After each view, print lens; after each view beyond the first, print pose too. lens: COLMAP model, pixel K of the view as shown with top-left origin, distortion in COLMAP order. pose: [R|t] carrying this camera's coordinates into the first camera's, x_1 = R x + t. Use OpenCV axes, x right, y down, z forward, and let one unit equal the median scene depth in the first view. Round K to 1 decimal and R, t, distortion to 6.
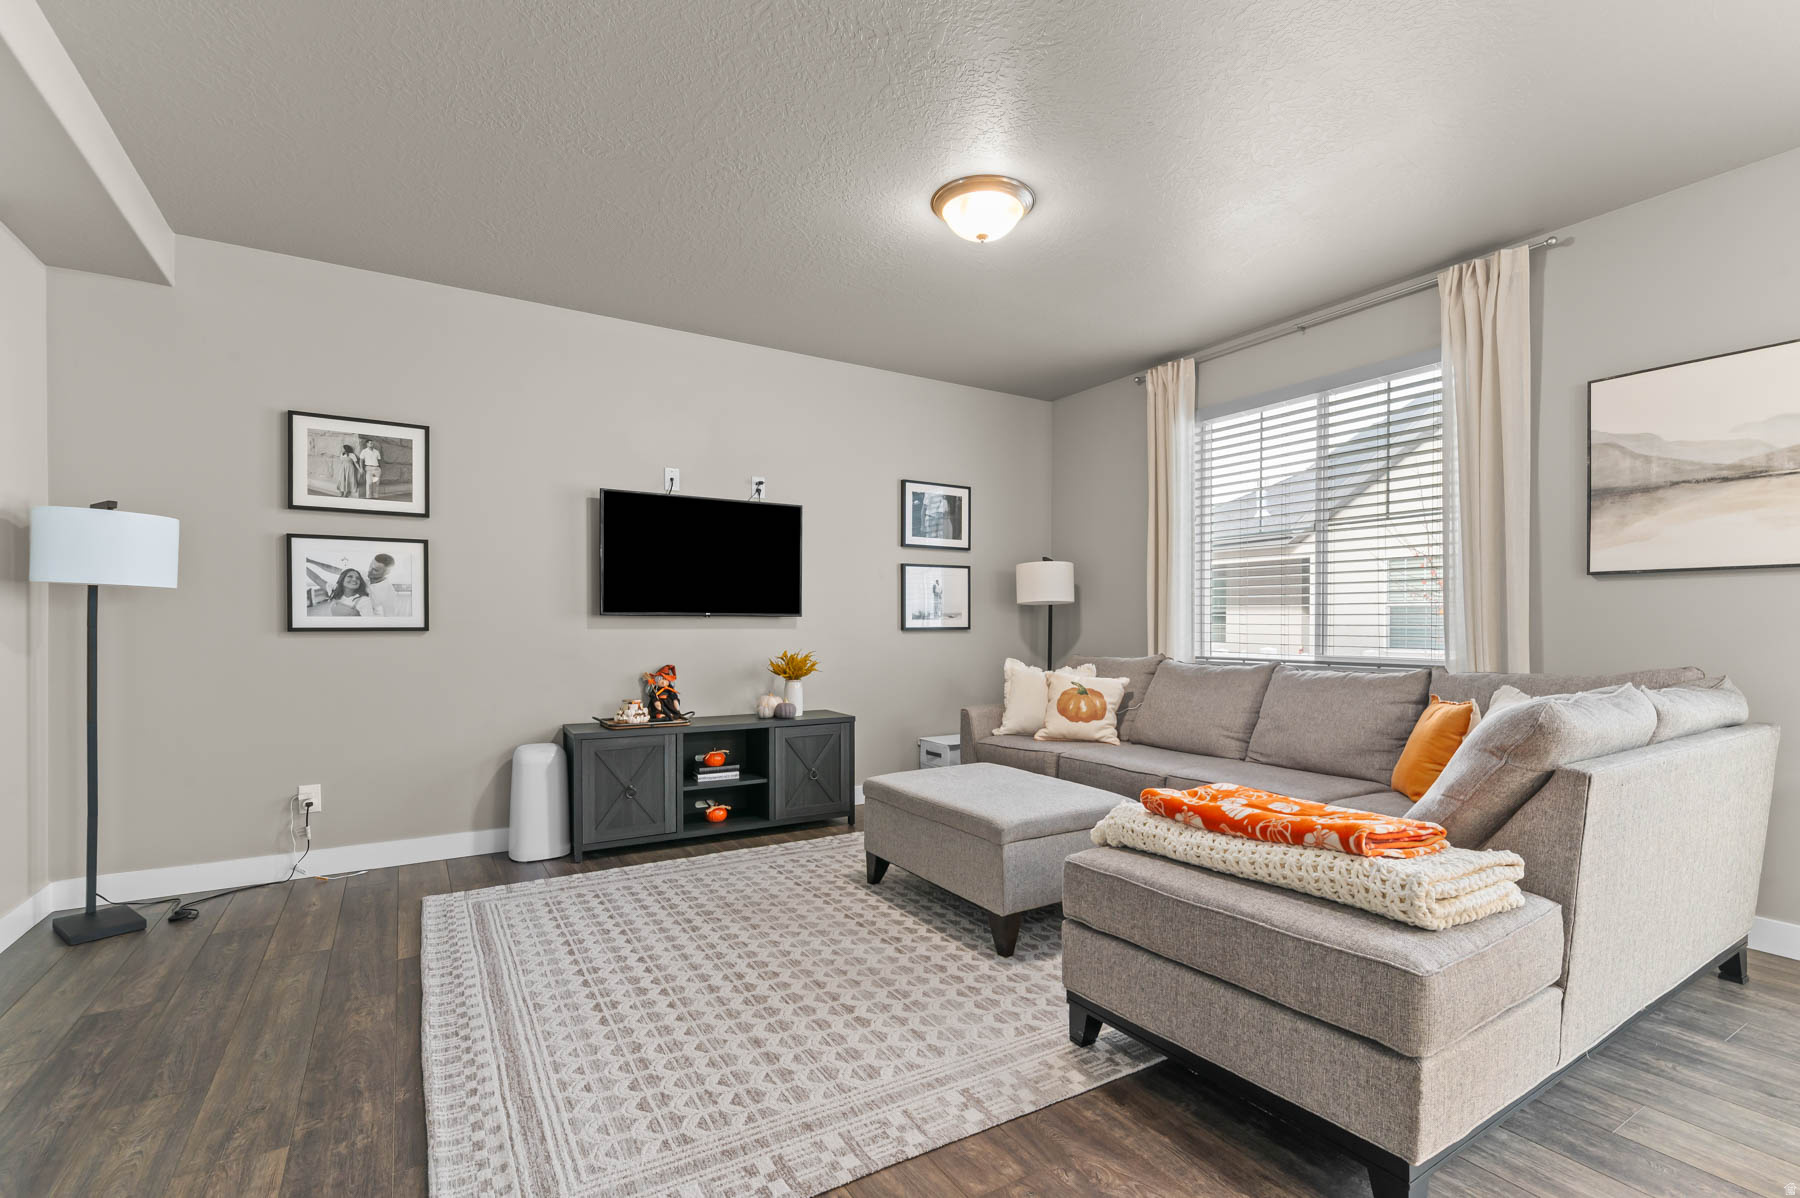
lens RADIAL K [[815.9, 0, 919.2], [0, 815.9, 626.6], [0, 0, 1]] dist [-0.001070, -0.000144]
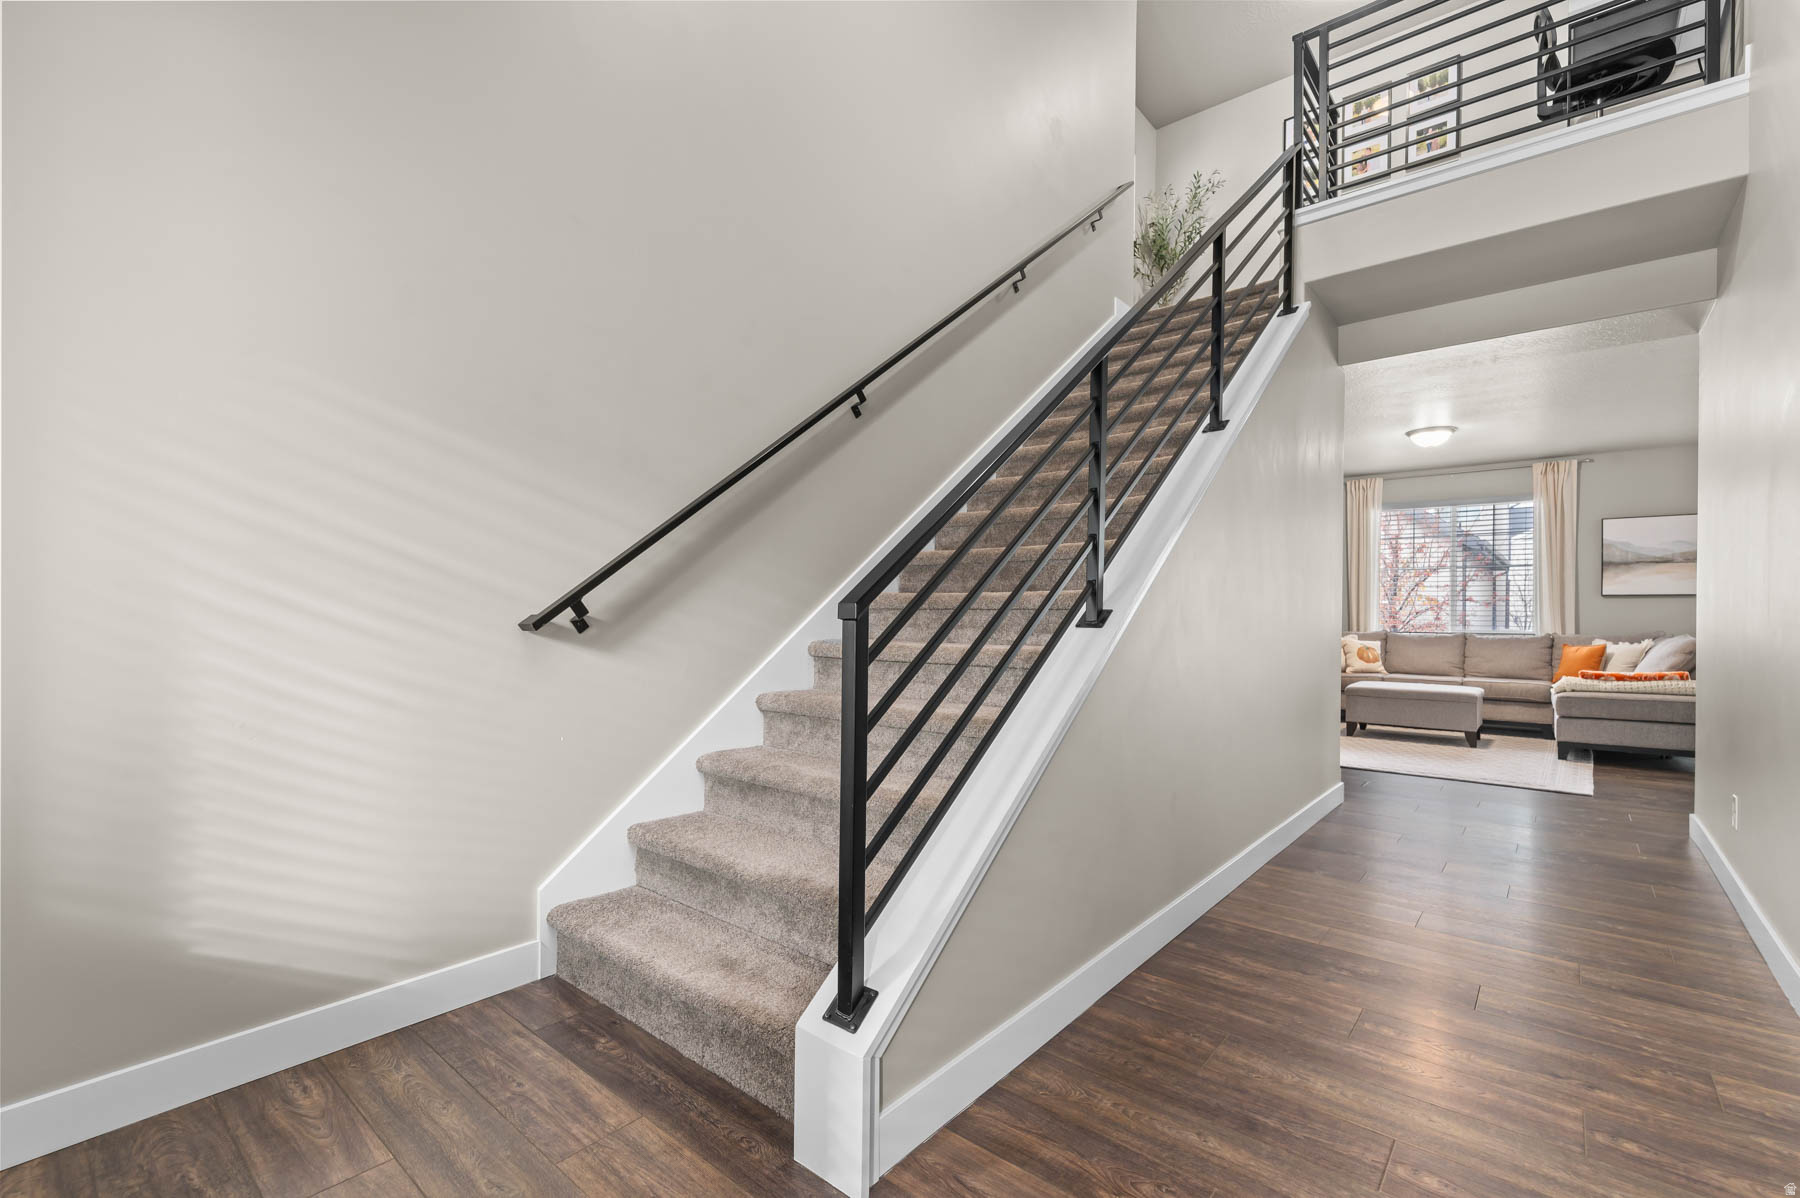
lens RADIAL K [[786.3, 0, 918.5], [0, 786.3, 604.8], [0, 0, 1]] dist [0.002923, 0.000103]
pose [[0.950304, 0.009569, 0.311178, -1.914436], [-0.005644, 0.999893, -0.013512, 0.008044], [-0.311274, 0.011084, 0.950256, -0.637753]]
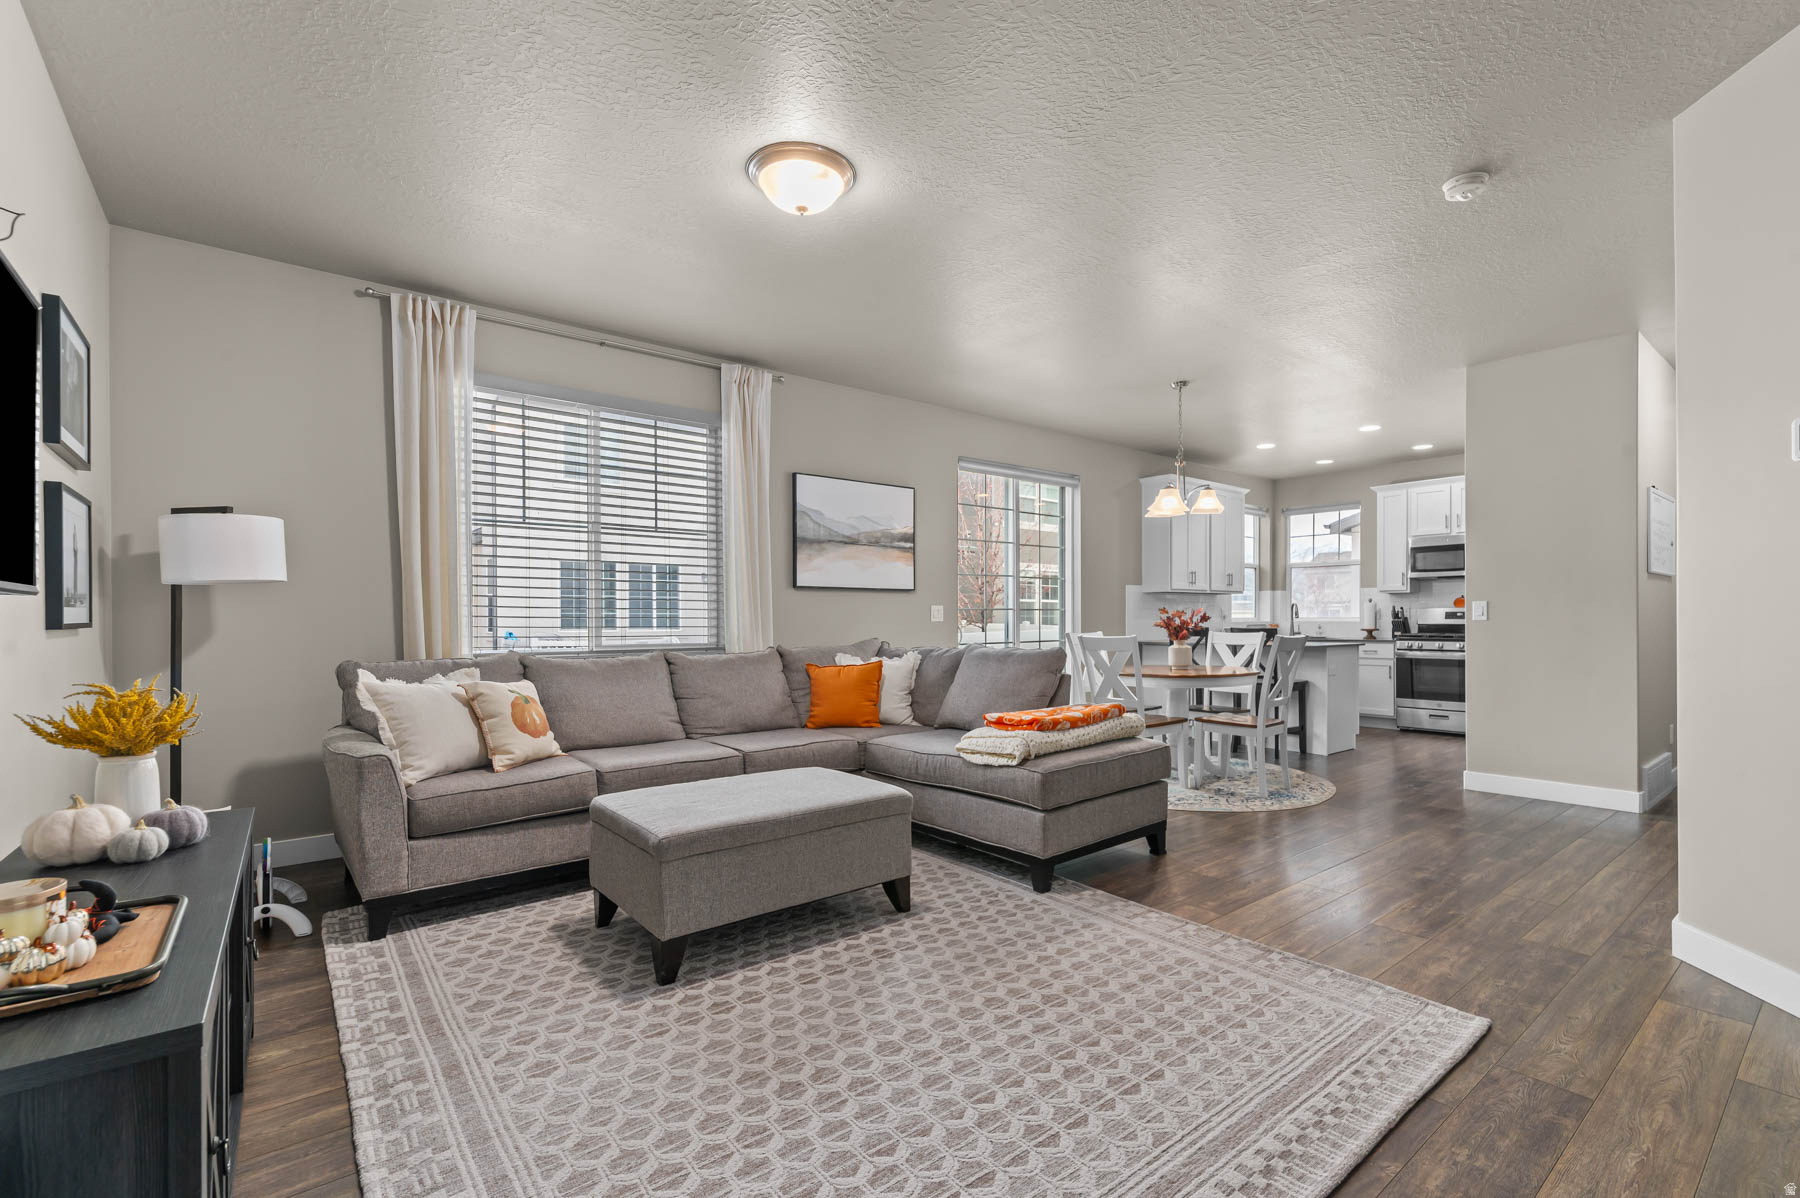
lens RADIAL K [[789.3, 0, 921.2], [0, 789.3, 622.6], [0, 0, 1]] dist [0.001169, 0.000054]
pose [[-0.116906, -0.004653, 0.993132, -0.824859], [0.006158, 0.999966, 0.005410, 0.001515], [-0.993124, 0.006748, -0.116873, 0.936183]]
